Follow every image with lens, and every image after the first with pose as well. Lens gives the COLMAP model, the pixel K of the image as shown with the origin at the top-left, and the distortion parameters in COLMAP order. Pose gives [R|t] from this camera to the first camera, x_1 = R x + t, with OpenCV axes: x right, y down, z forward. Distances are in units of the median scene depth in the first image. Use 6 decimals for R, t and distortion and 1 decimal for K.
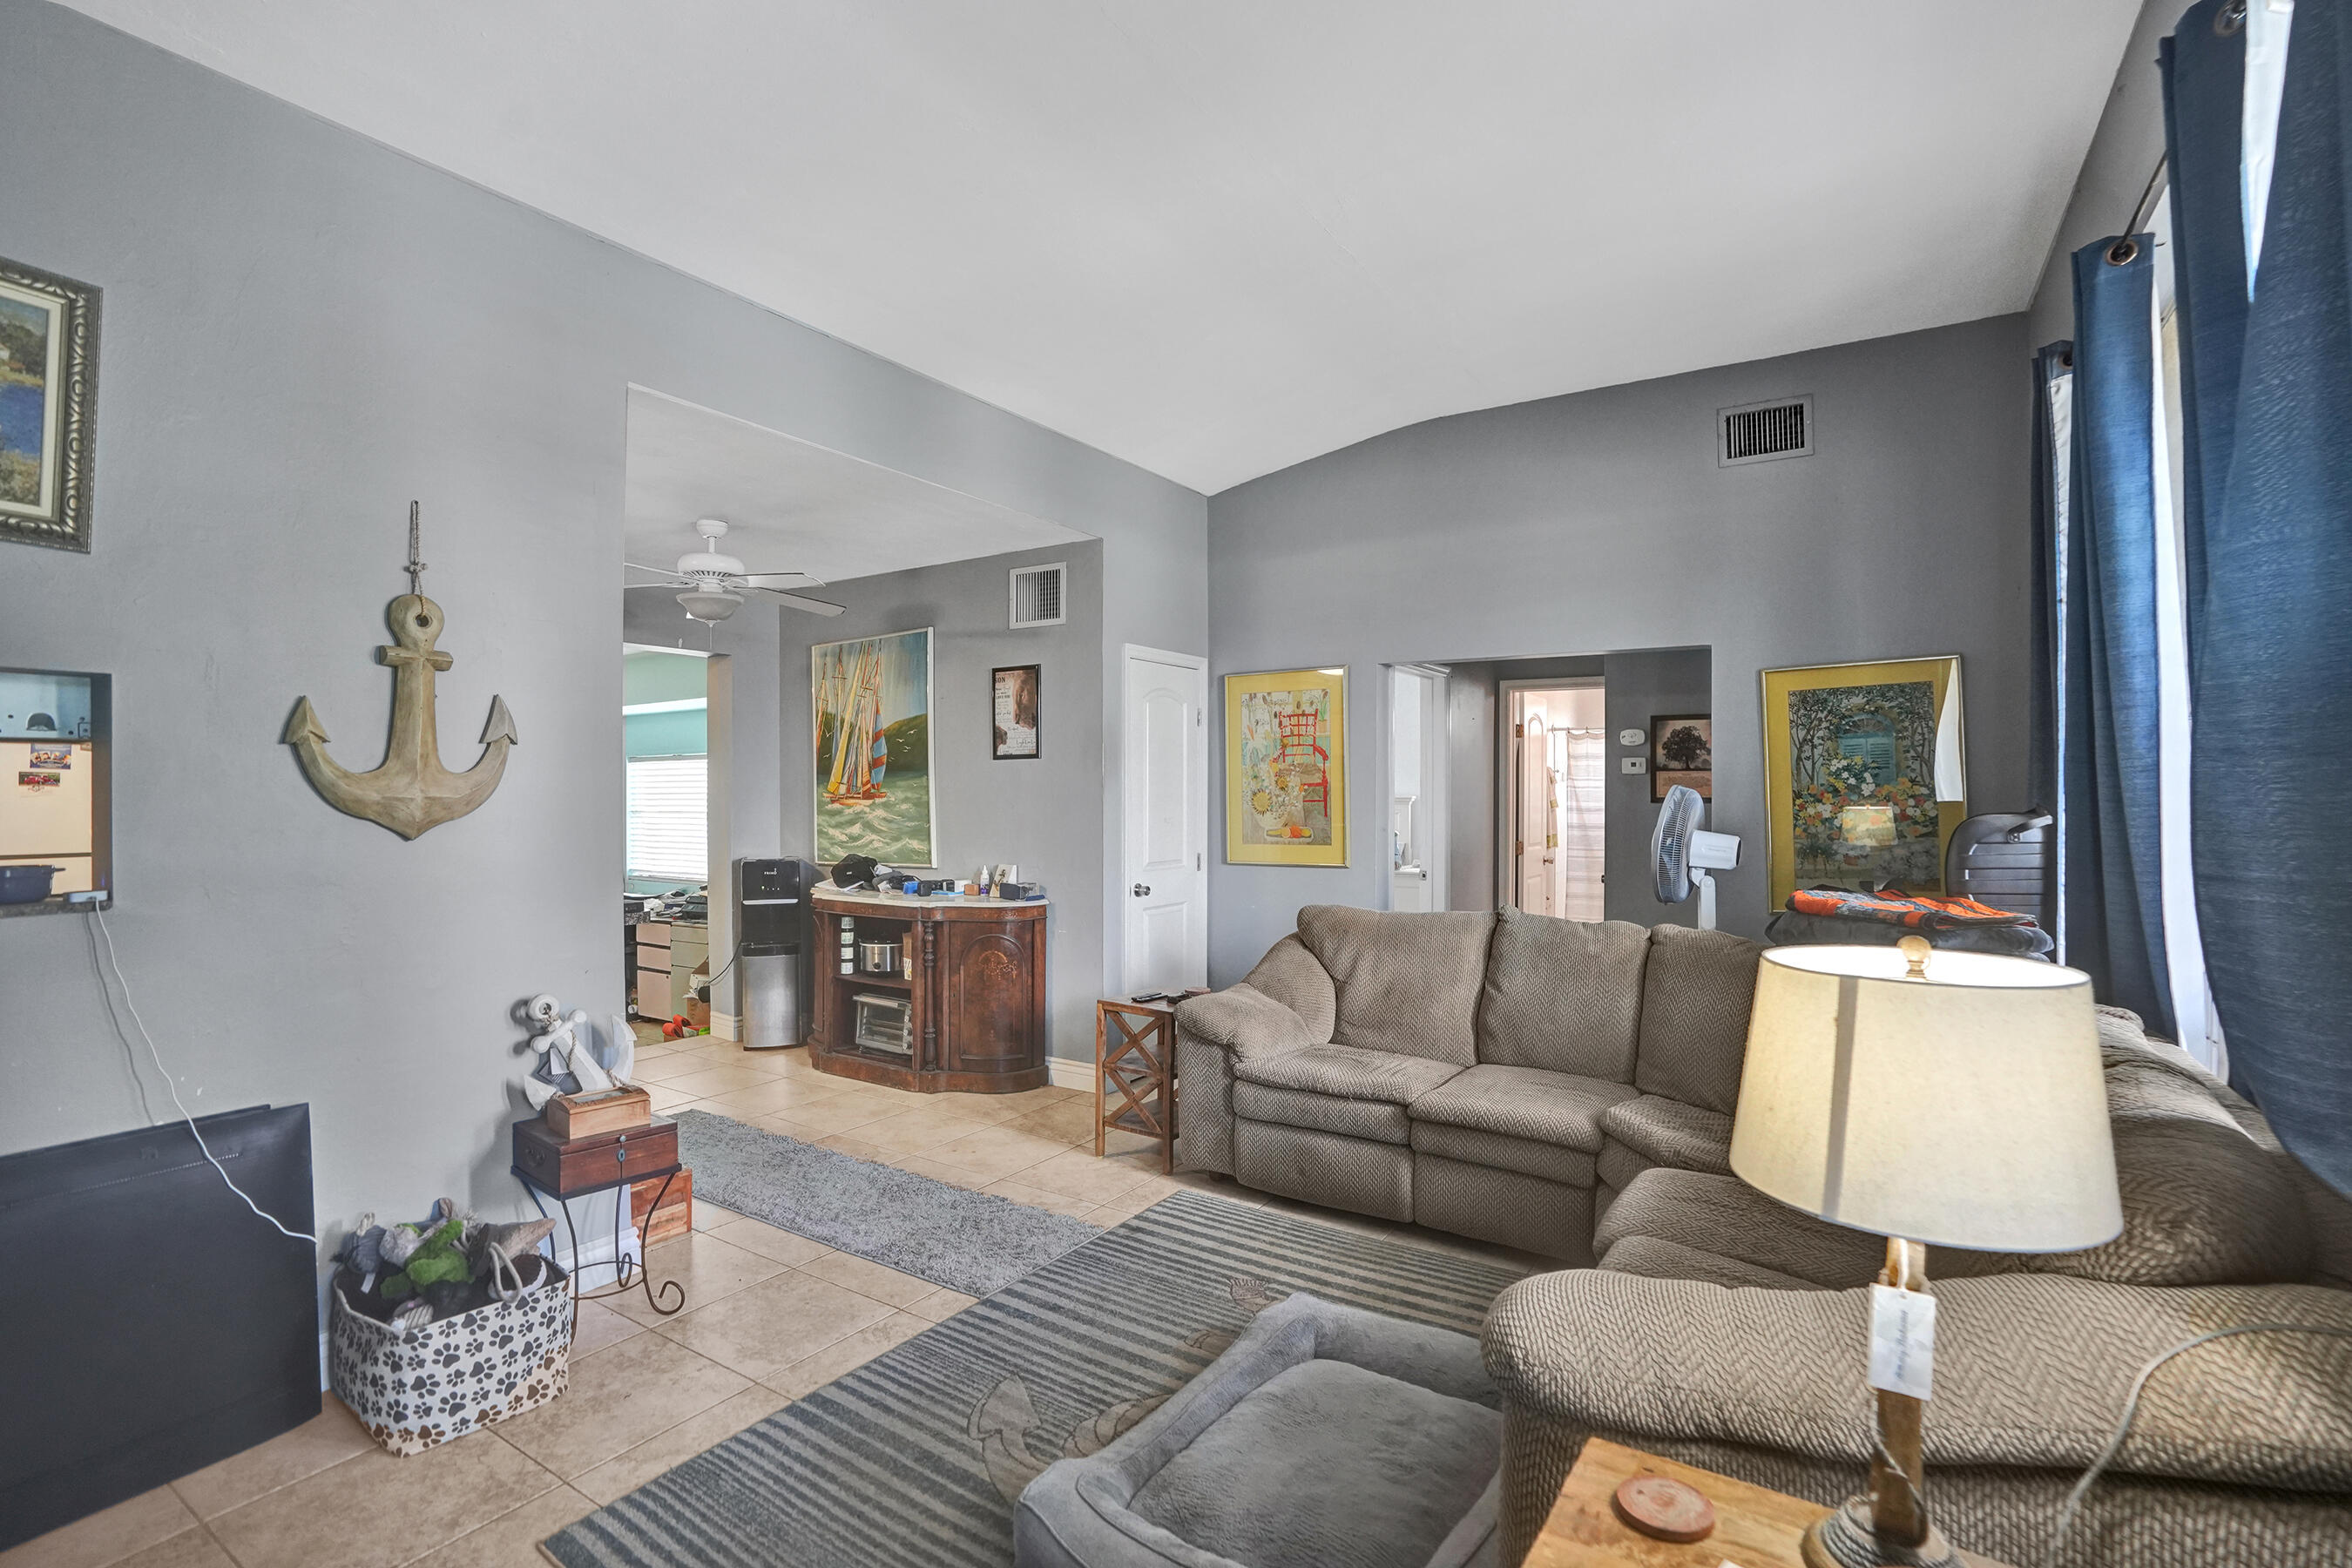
lens RADIAL K [[1070.4, 0, 1132.1], [0, 1070.4, 791.4], [0, 0, 1]] dist [-0.063094, 0.029756]
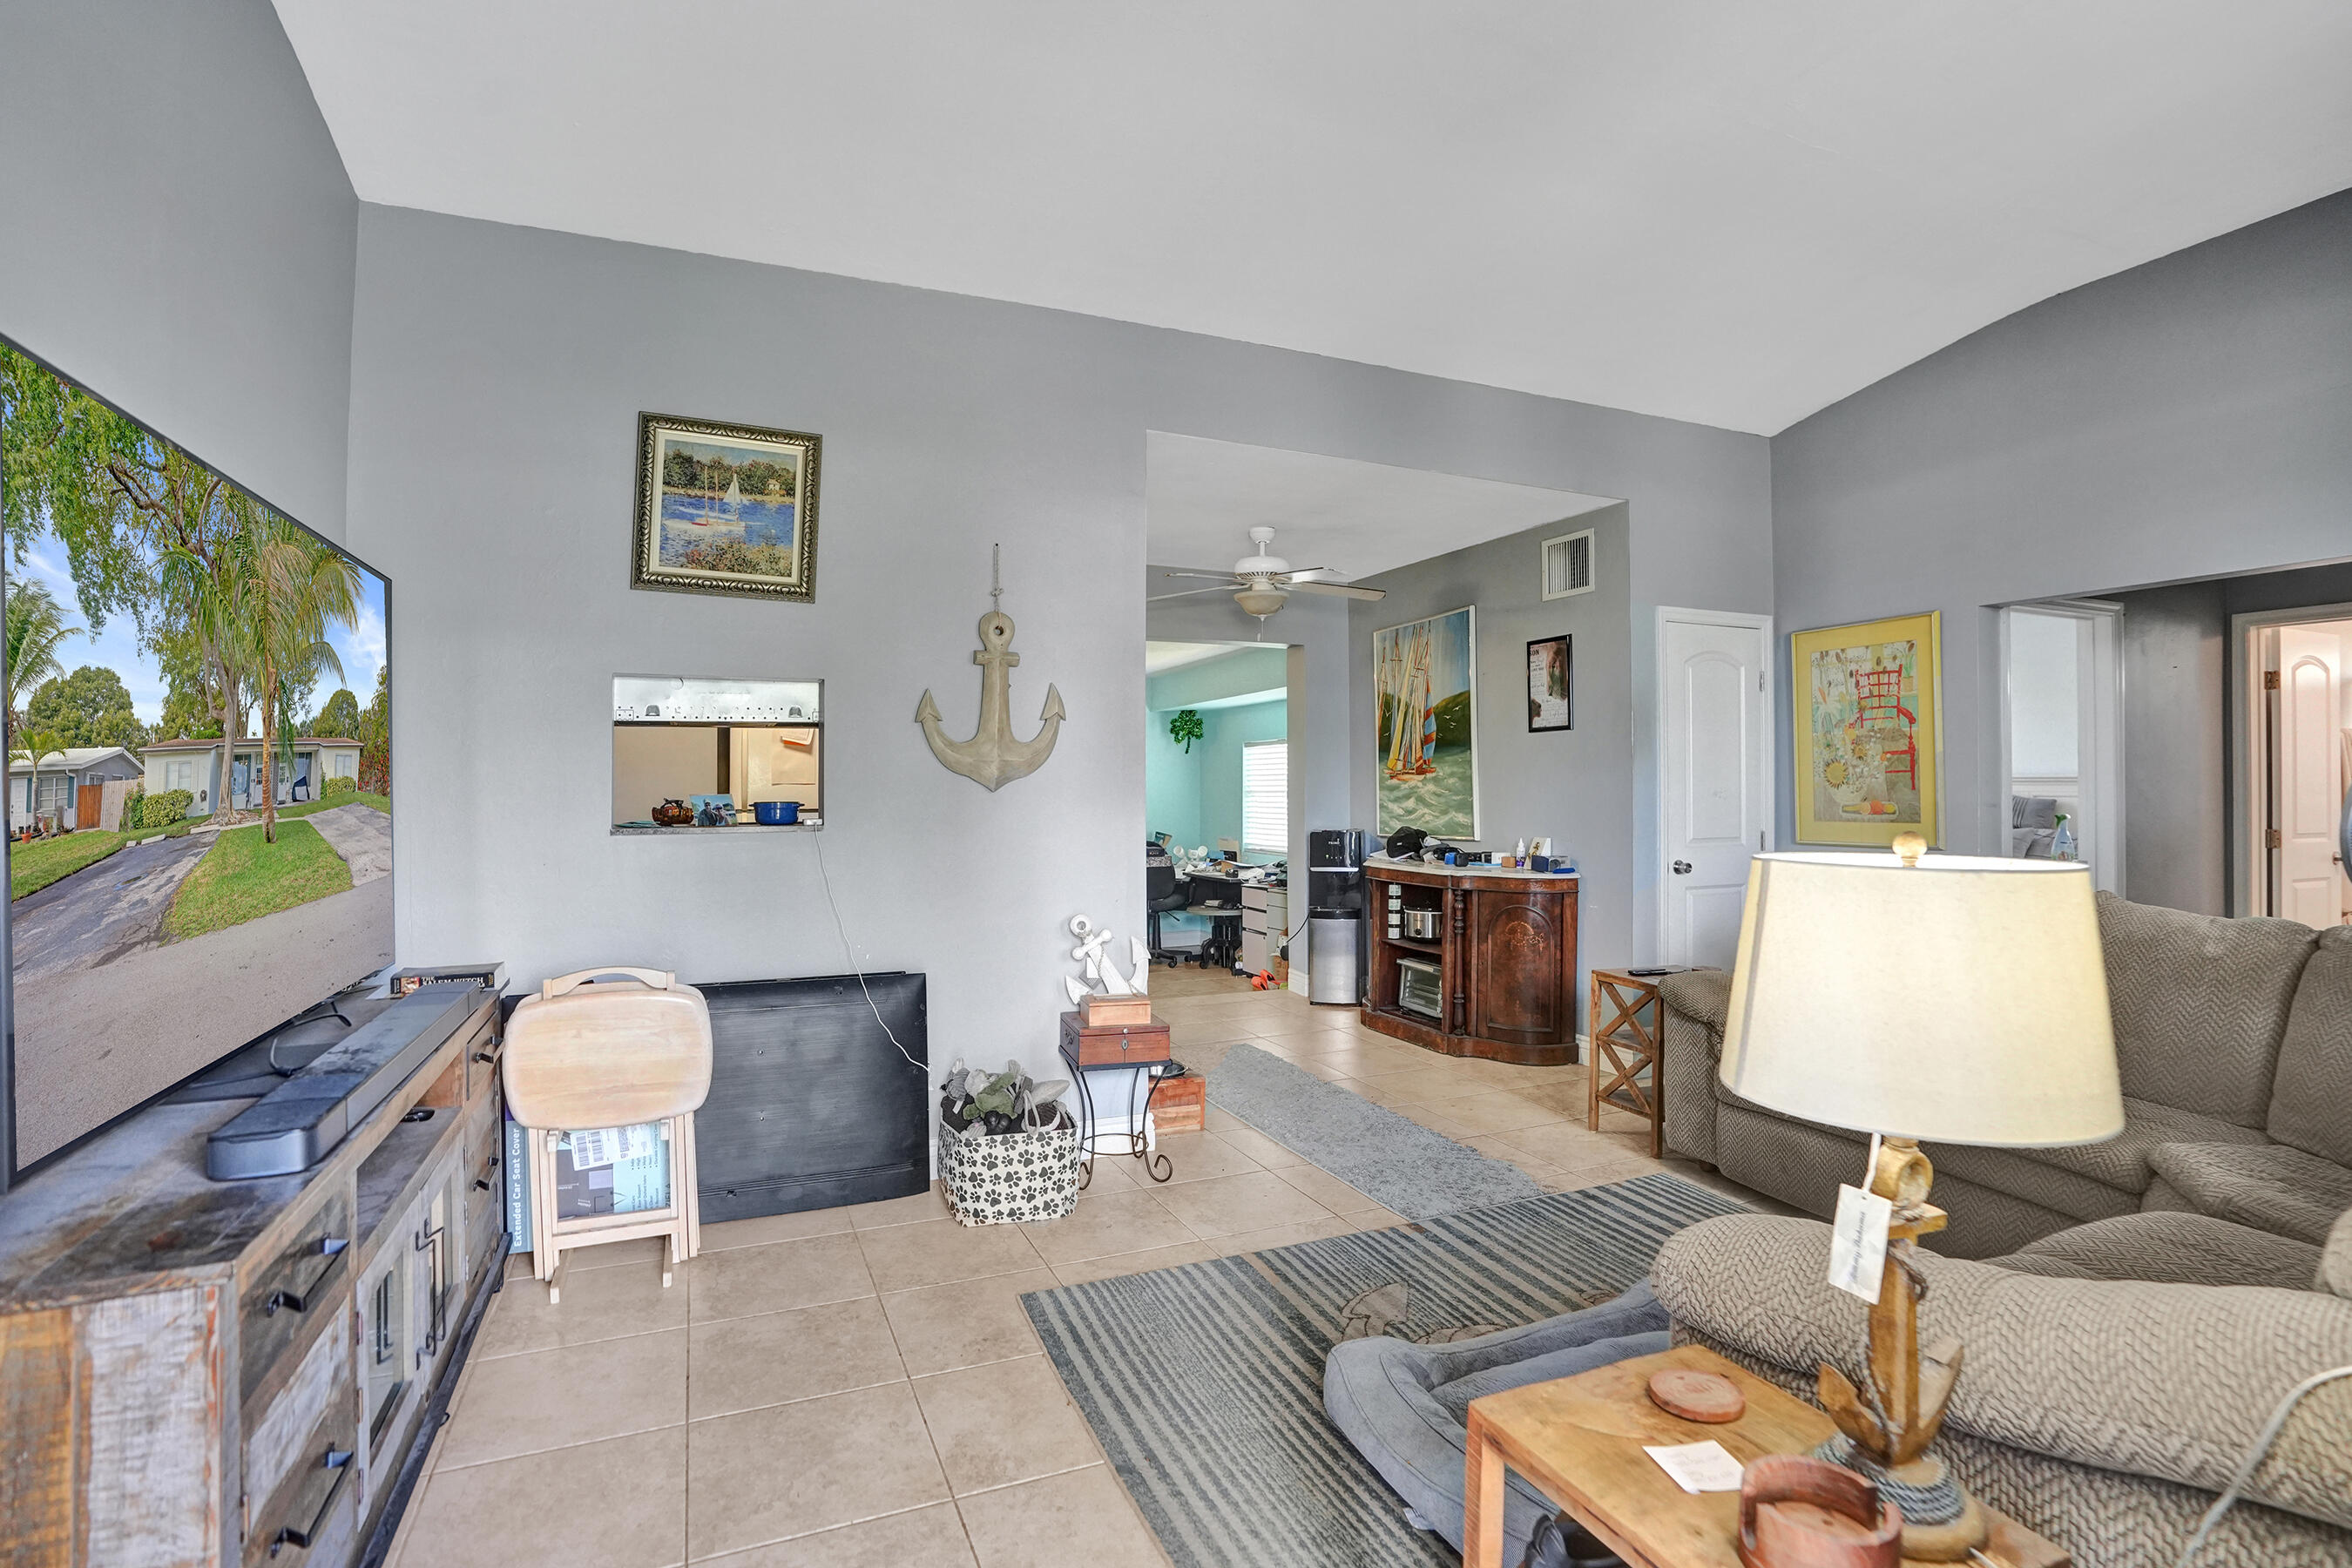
lens RADIAL K [[1096.3, 0, 1171.8], [0, 1096.3, 763.1], [0, 0, 1]] dist [-0.068246, 0.026161]
pose [[0.841081, -0.009963, -0.540817, 0.148892], [-0.000420, 0.999818, -0.019072, 0.019643], [0.540908, 0.016269, 0.840924, -0.039624]]
